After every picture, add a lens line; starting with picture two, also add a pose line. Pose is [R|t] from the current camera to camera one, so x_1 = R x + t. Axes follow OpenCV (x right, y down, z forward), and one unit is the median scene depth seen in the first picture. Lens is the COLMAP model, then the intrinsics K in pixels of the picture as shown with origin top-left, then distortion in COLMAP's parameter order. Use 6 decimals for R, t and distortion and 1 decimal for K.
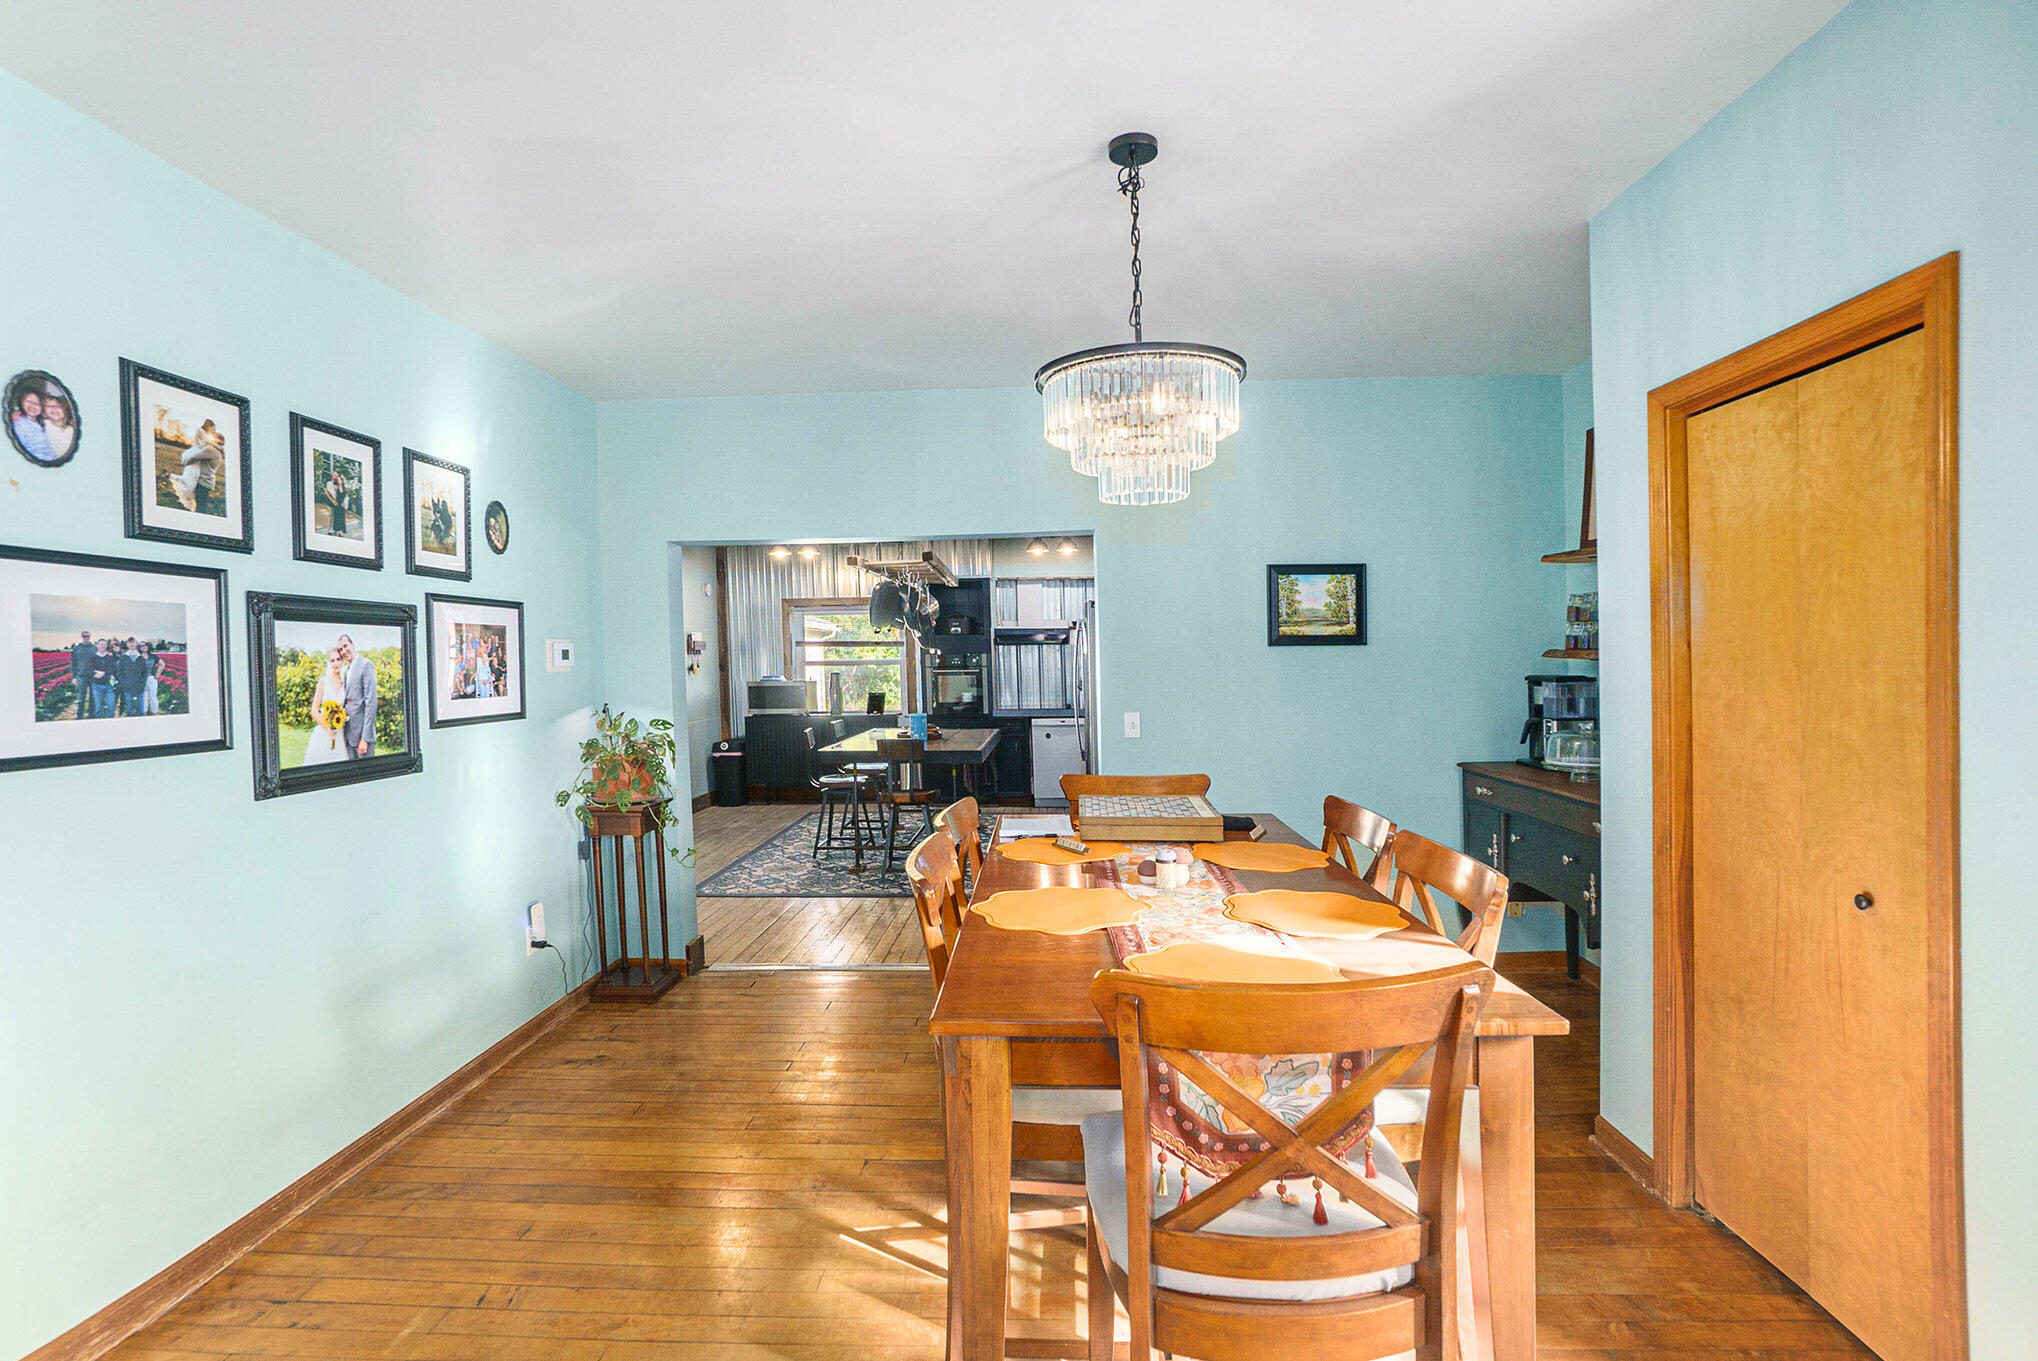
lens RADIAL K [[942.7, 0, 1019.7], [0, 942.7, 680.4], [0, 0, 1]] dist [0.015273, 0.000569]
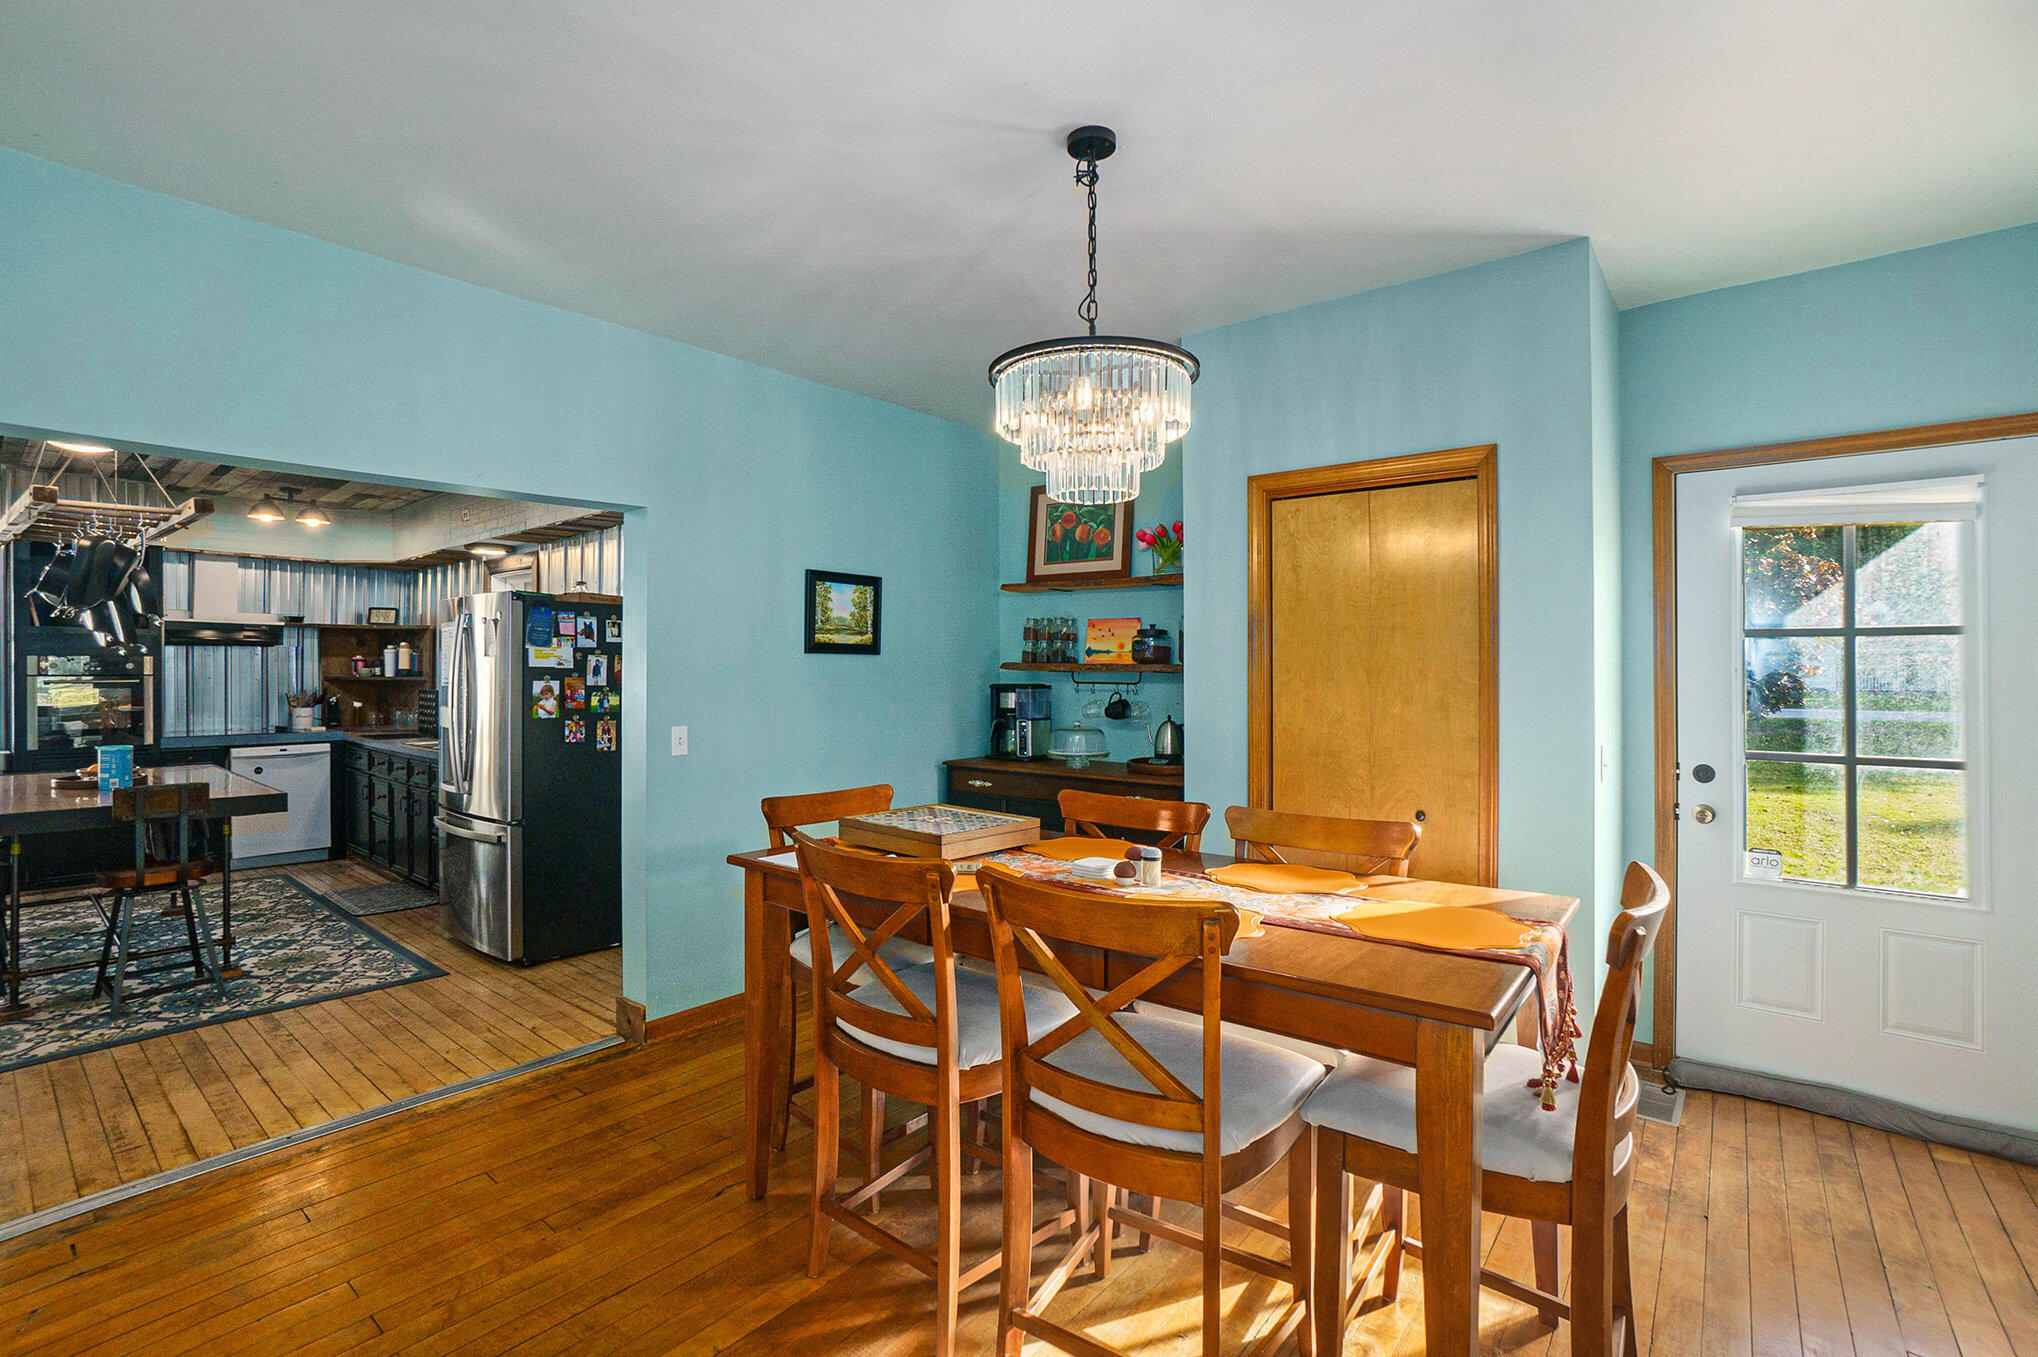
lens RADIAL K [[936.9, 0, 993.9], [0, 936.9, 675.9], [0, 0, 1]] dist [-0.045571, 0.009708]
pose [[0.629935, 0.010740, 0.776574, -0.360373], [0.006869, 0.999788, -0.019399, 0.006992], [-0.776617, 0.017554, 0.629728, 0.245468]]
